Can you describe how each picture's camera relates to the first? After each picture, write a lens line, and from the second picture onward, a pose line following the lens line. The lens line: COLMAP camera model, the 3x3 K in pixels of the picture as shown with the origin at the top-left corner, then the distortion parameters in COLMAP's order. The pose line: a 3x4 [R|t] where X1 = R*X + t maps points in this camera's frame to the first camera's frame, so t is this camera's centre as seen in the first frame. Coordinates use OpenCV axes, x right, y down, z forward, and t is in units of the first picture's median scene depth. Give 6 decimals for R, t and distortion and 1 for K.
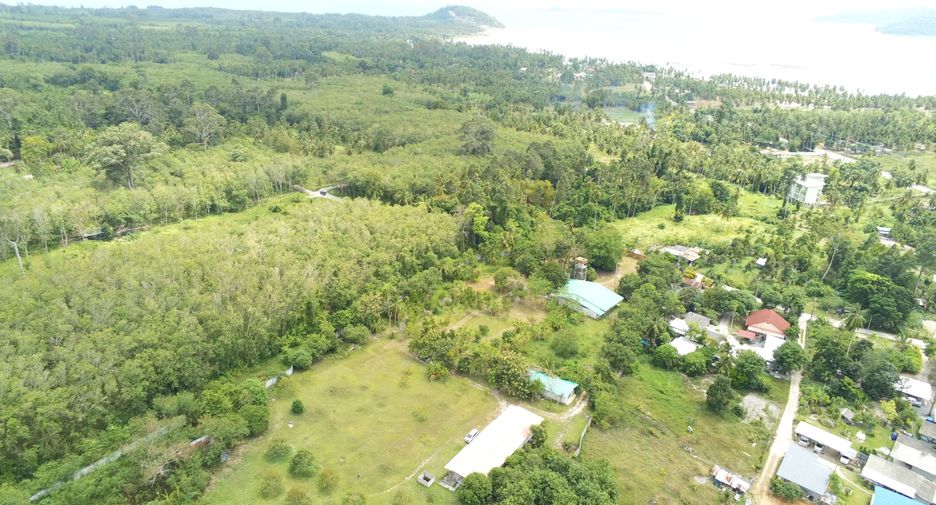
lens RADIAL K [[600.0, 0, 464.8], [0, 600.0, 250.7], [0, 0, 1]] dist [0.003459, -0.000151]
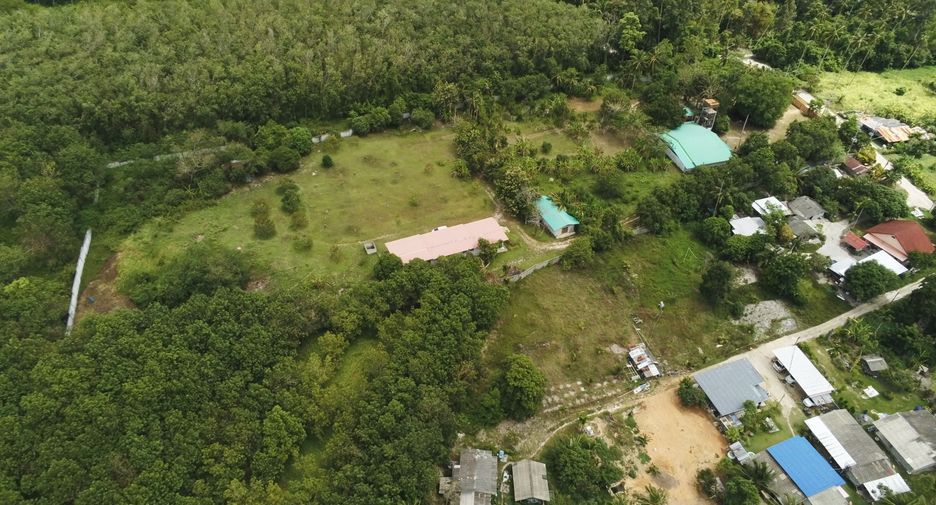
lens RADIAL K [[600.0, 0, 464.8], [0, 600.0, 250.7], [0, 0, 1]] dist [0.003459, -0.000151]
pose [[0.850405, 0.331857, -0.408267, 0.435765], [-0.188883, 0.916822, 0.351796, -0.035291], [0.491054, -0.222054, 0.842353, 0.109358]]
